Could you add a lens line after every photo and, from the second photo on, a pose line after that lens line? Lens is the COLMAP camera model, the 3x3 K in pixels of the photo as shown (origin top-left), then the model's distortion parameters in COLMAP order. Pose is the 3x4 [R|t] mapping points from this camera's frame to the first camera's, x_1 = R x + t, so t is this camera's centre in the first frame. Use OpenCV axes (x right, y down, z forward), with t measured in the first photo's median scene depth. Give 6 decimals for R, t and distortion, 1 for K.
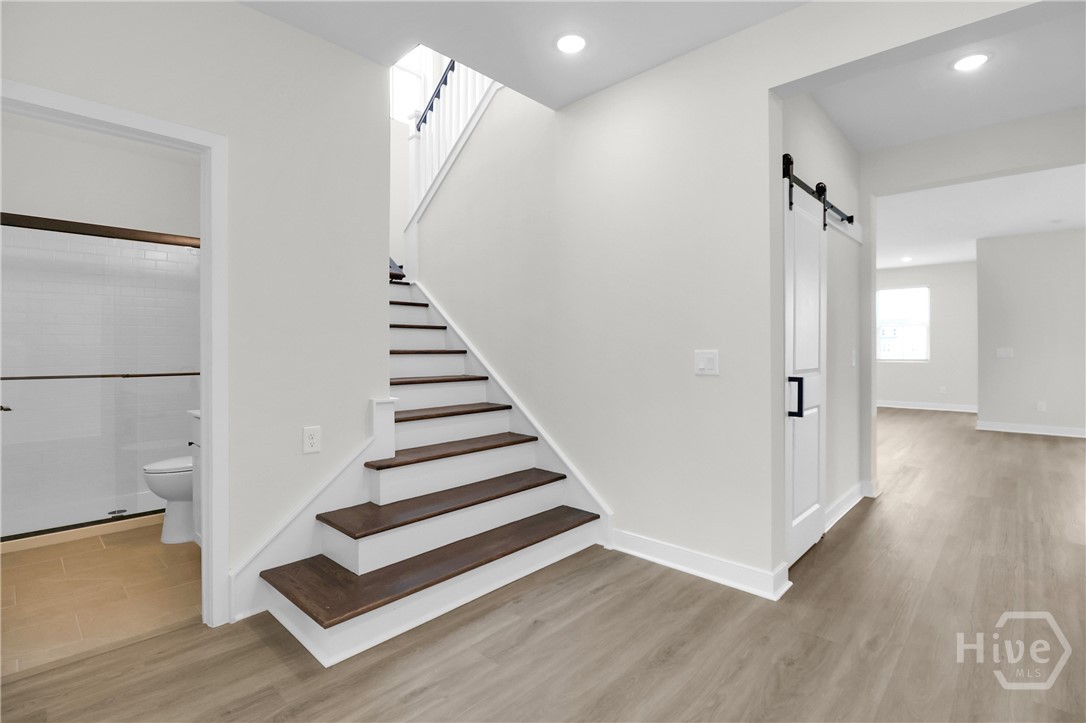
lens RADIAL K [[547.6, 0, 541.8], [0, 547.6, 351.7], [0, 0, 1]] dist [0.003433, -0.000036]
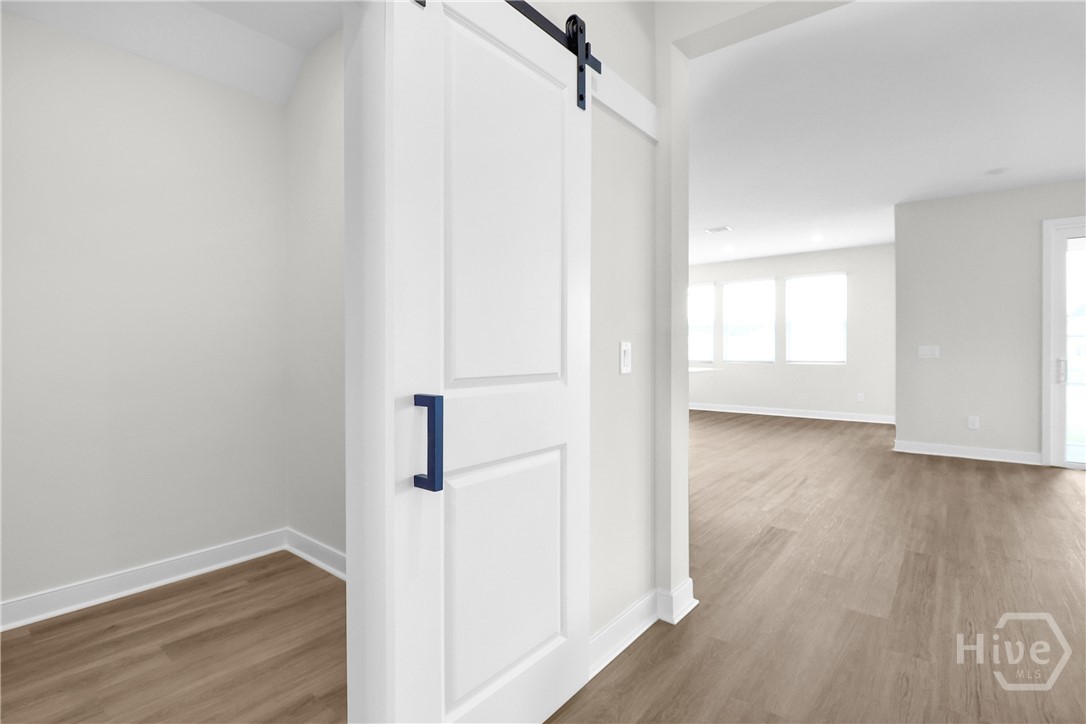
lens RADIAL K [[520.5, 0, 537.8], [0, 520.5, 350.8], [0, 0, 1]] dist [-0.003624, -0.000903]
pose [[0.998974, 0.003087, 0.045173, 0.272447], [-0.002748, 0.999968, -0.007569, 0.007872], [-0.045195, 0.007437, 0.998951, 0.306961]]
